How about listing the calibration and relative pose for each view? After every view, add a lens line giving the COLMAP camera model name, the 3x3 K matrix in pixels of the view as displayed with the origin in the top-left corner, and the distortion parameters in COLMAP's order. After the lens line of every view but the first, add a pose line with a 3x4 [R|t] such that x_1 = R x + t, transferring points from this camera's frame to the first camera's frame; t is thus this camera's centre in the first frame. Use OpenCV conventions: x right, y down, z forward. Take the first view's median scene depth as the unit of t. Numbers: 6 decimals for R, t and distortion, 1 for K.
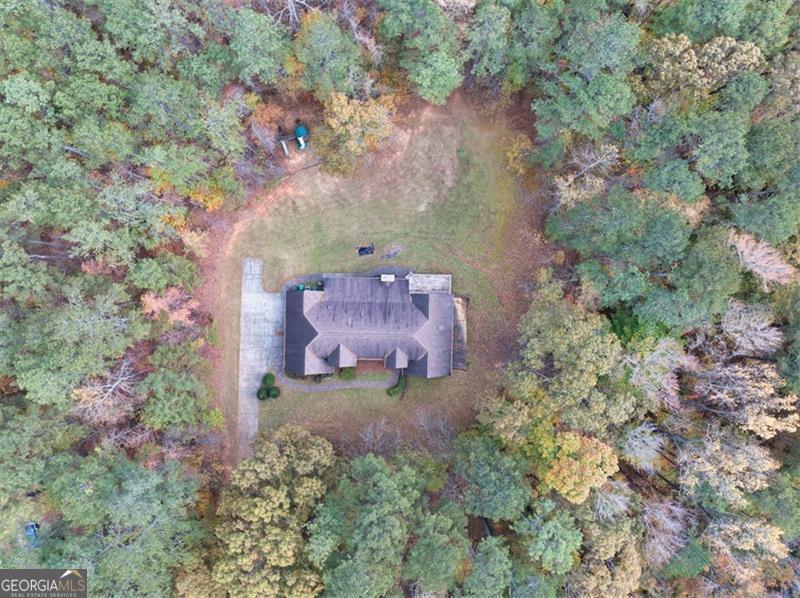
lens RADIAL K [[561.9, 0, 400.0], [0, 561.9, 299.0], [0, 0, 1]] dist [-0.039513, 0.000629]
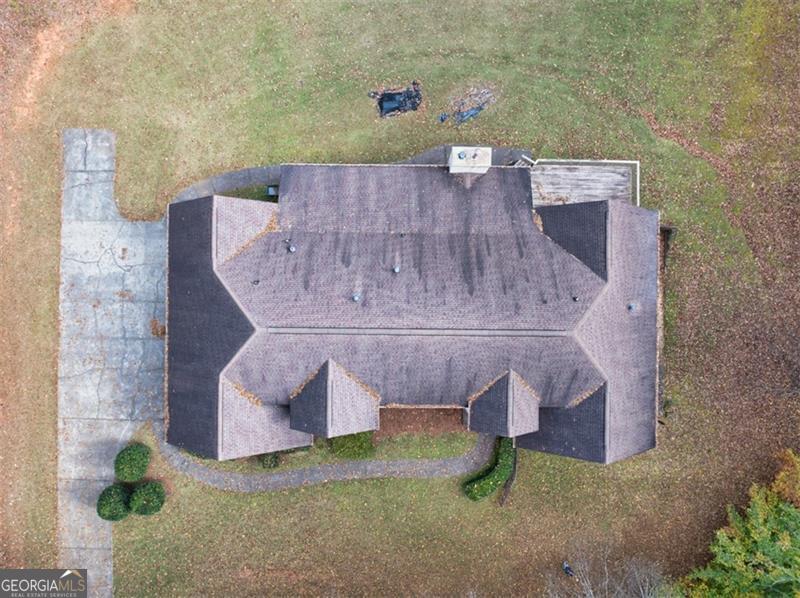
lens RADIAL K [[561.9, 0, 400.0], [0, 561.9, 299.0], [0, 0, 1]] dist [-0.039513, 0.000629]
pose [[0.999903, -0.013928, 0.000836, -0.062241], [0.013926, 0.999900, 0.002338, 0.042012], [-0.000869, -0.002326, 0.999997, 0.643536]]
